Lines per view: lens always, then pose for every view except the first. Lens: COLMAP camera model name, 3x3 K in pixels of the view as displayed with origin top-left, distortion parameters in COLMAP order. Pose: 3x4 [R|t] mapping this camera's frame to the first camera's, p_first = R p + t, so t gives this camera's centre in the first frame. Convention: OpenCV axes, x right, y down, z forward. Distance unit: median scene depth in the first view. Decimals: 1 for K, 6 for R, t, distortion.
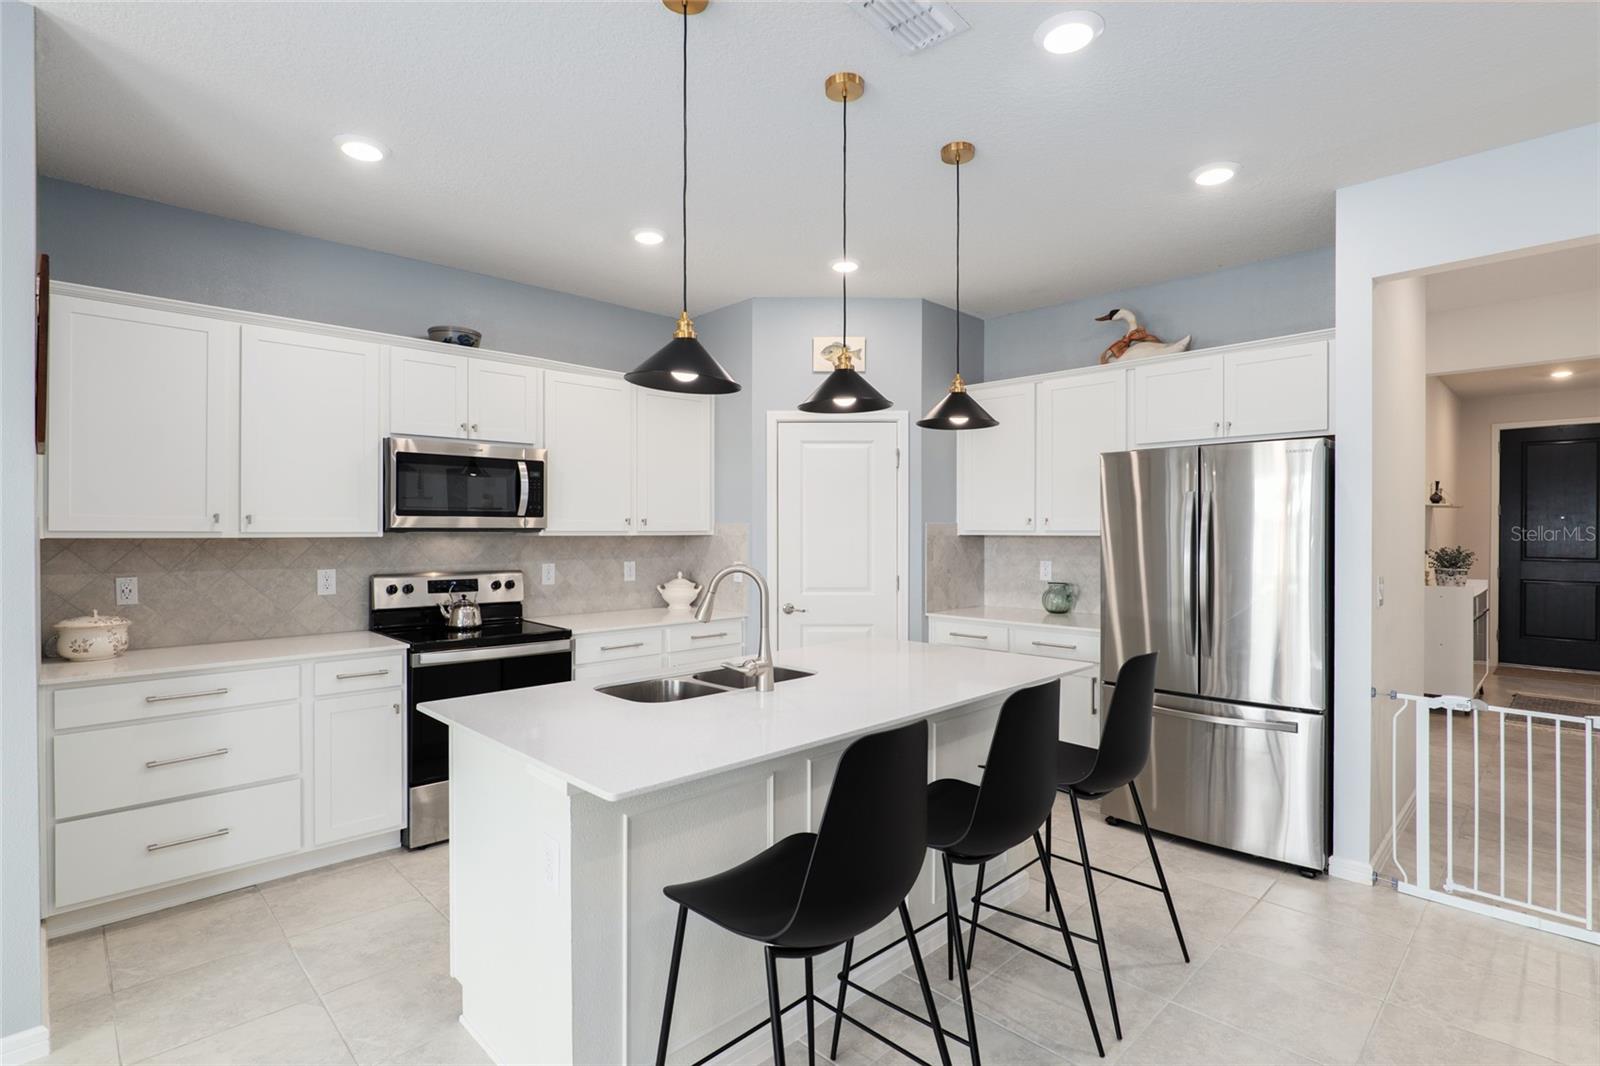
lens RADIAL K [[775.2, 0, 801.4], [0, 775.2, 531.2], [0, 0, 1]] dist [-0.012561, 0.003115]
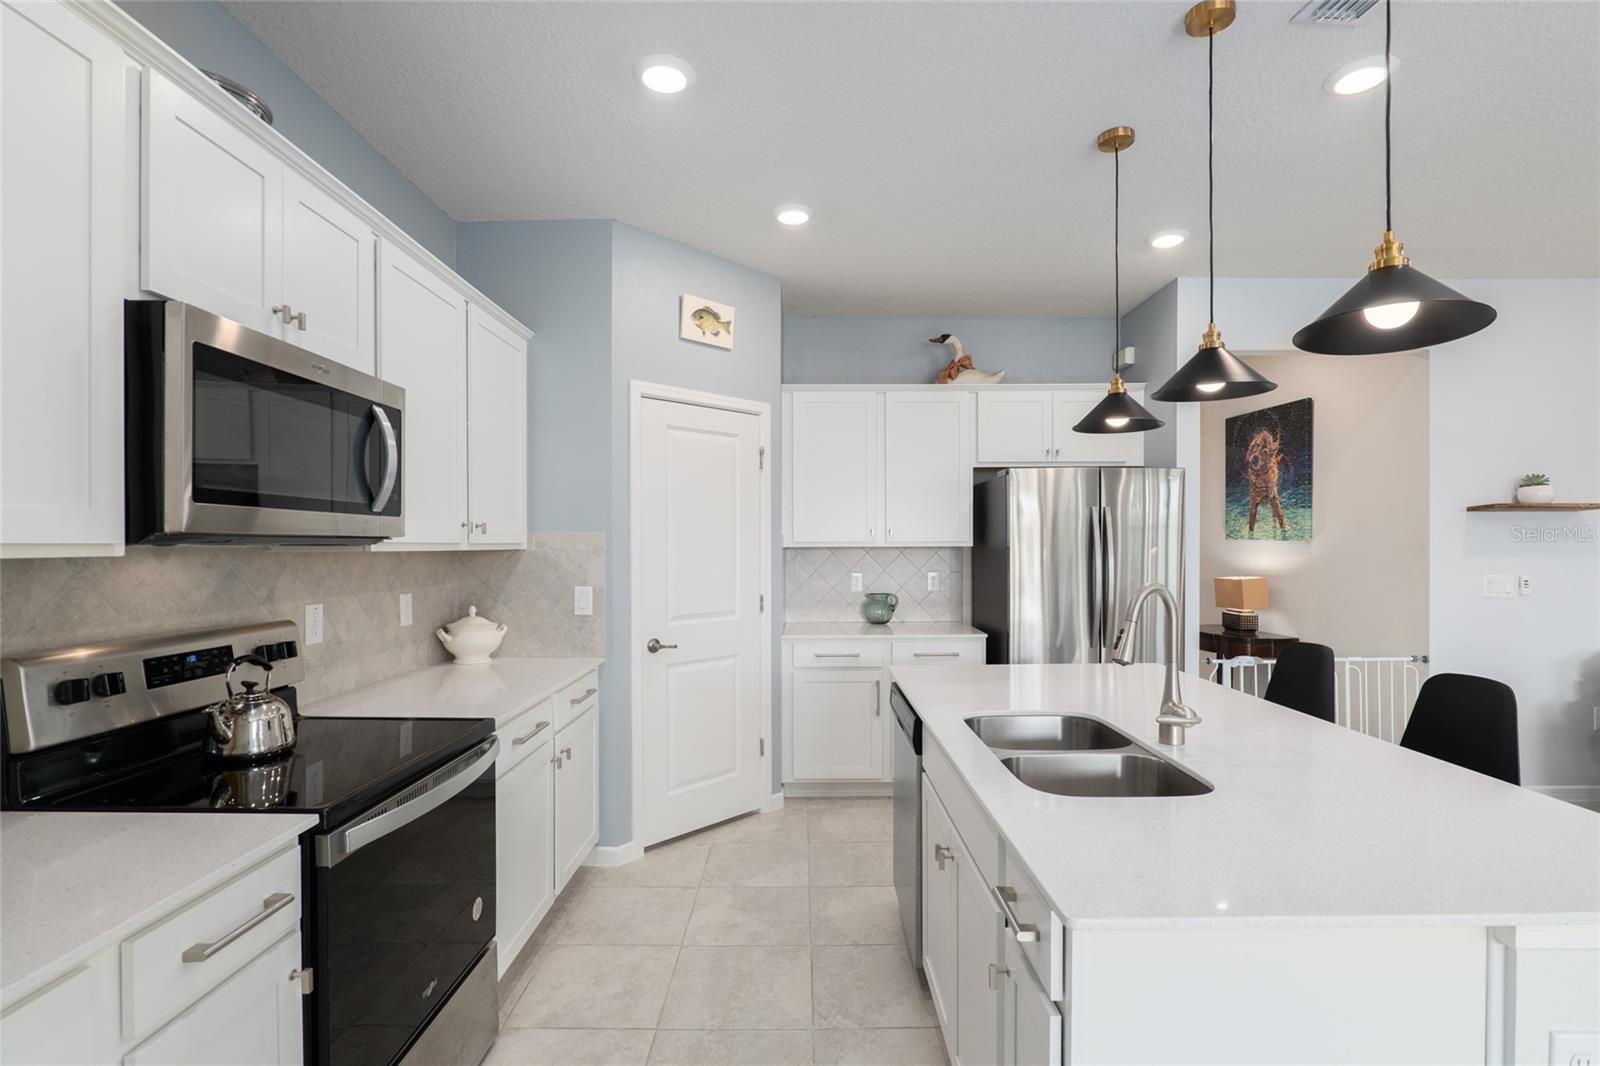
lens RADIAL K [[748.8, 0, 800.9], [0, 748.8, 555.1], [0, 0, 1]] dist [-0.023393, 0.006741]
pose [[0.700518, -0.012776, 0.713521, -0.485924], [0.003794, 0.999892, 0.014179, 0.002203], [-0.713625, -0.007226, 0.700491, 0.431846]]
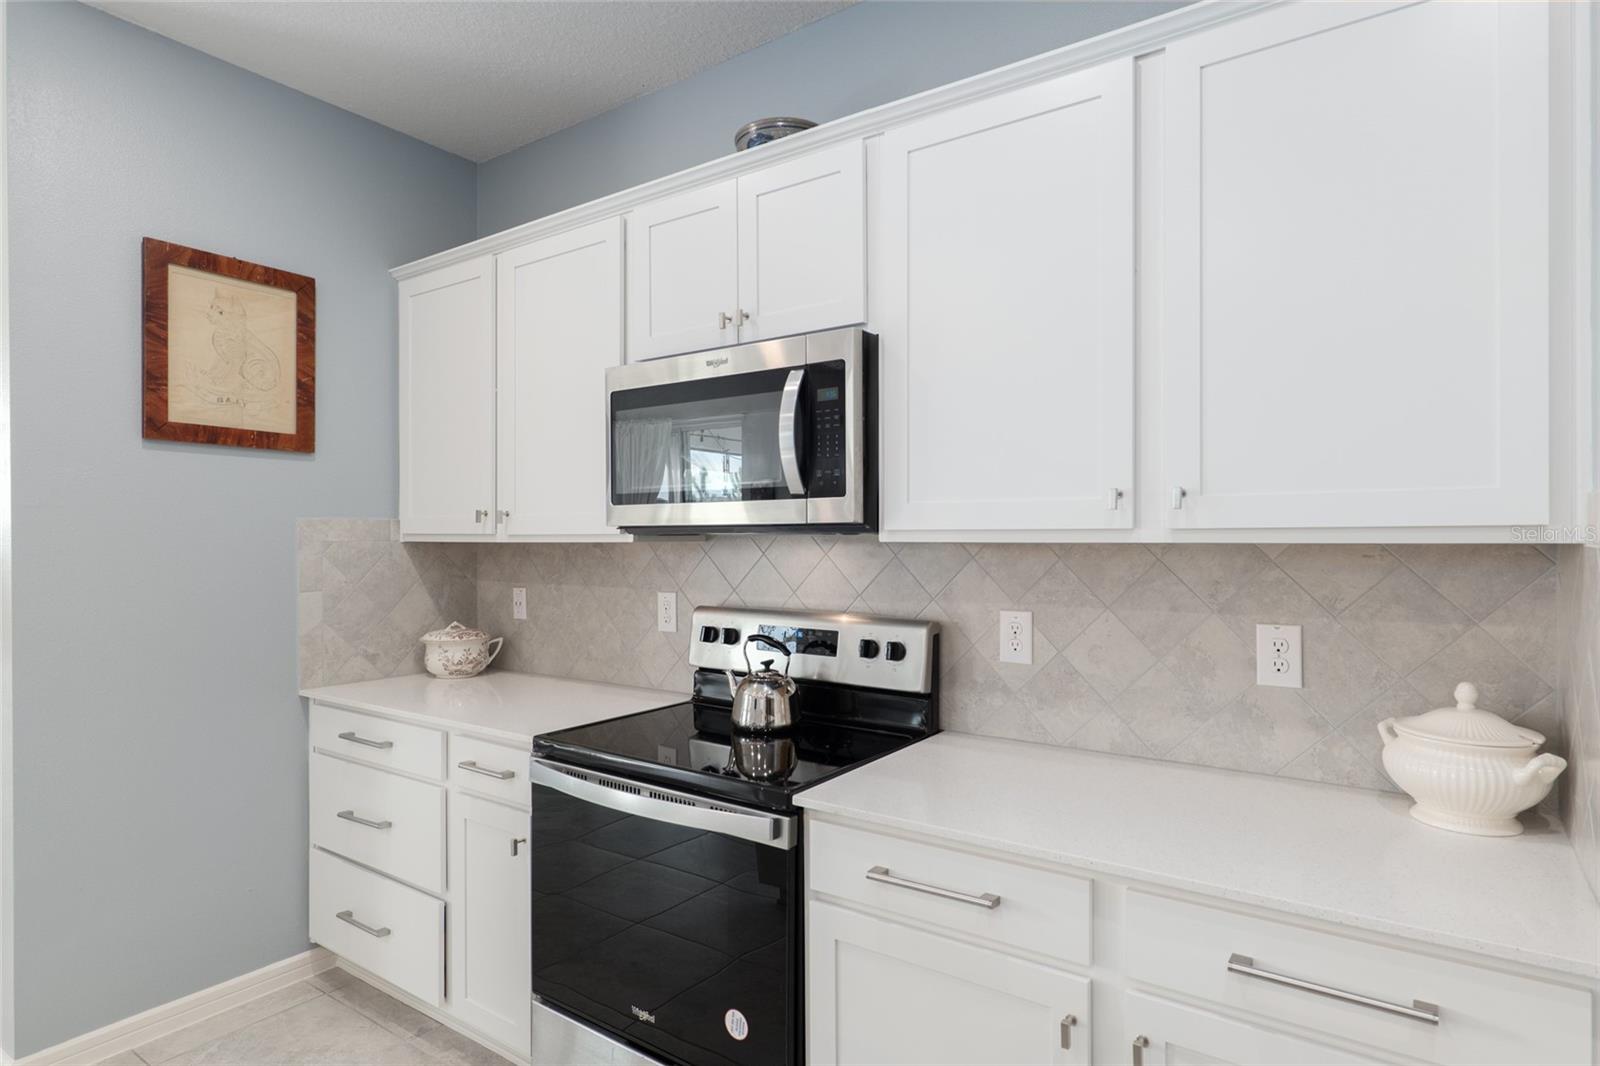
lens RADIAL K [[877.3, 0, 796.6], [0, 877.3, 537.8], [0, 0, 1]] dist [0.000703, -0.000265]
pose [[0.173535, -0.002302, -0.984825, 0.114196], [0.000608, 0.999997, -0.002231, 0.004523], [0.984827, -0.000212, 0.173536, 0.860688]]
